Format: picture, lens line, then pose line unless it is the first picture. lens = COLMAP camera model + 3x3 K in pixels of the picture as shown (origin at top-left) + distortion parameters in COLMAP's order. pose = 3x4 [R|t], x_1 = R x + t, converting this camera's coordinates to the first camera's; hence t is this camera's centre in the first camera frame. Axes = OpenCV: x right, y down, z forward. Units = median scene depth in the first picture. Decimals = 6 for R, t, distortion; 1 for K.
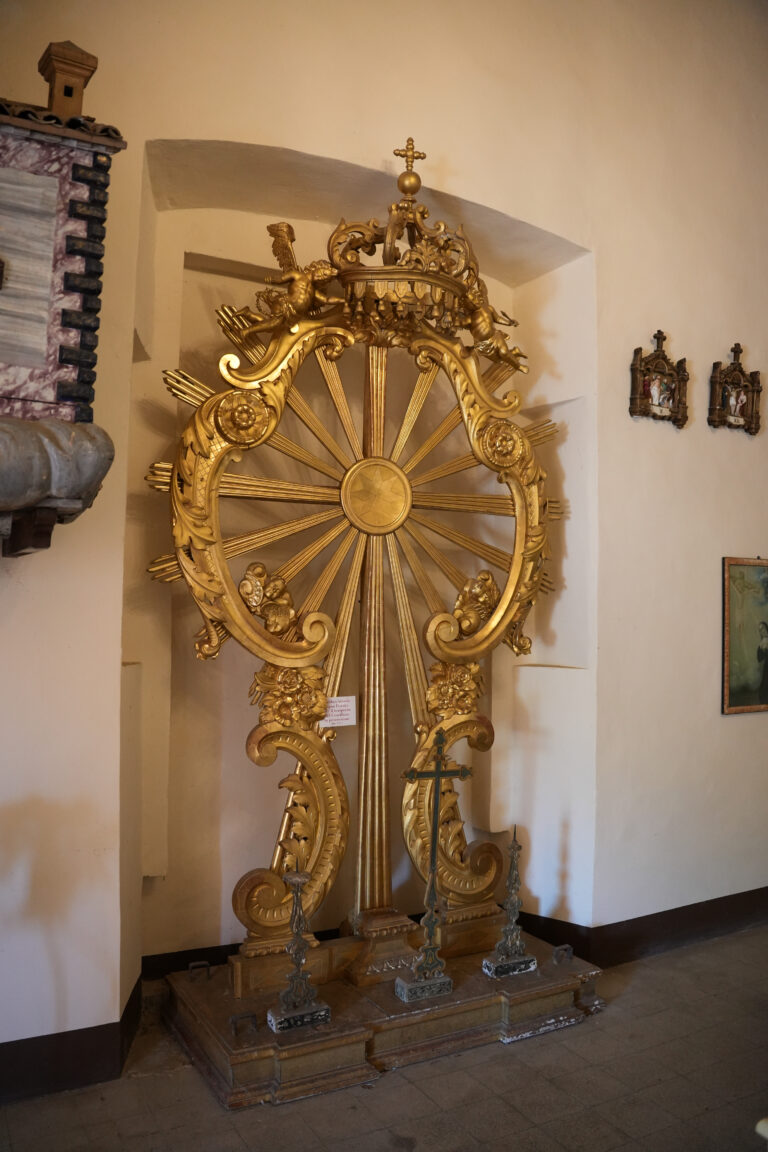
lens RADIAL K [[901.5, 0, 384.0], [0, 901.5, 576.0], [0, 0, 1]] dist [-0.197457, 0.139983]
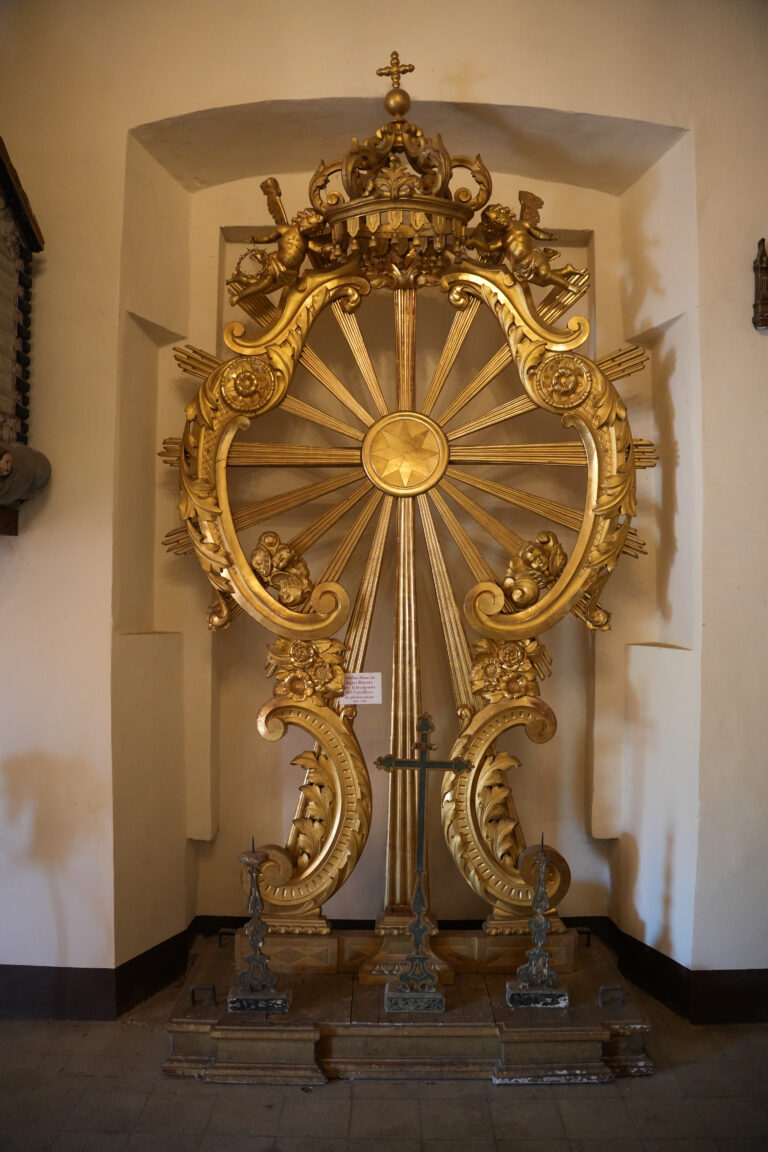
lens RADIAL K [[901.5, 0, 384.0], [0, 901.5, 576.0], [0, 0, 1]] dist [-0.197457, 0.139983]
pose [[0.876874, -0.012406, -0.480559, 0.427452], [0.026659, 0.999383, 0.022846, 0.013757], [0.479980, -0.032844, 0.876665, 0.200489]]
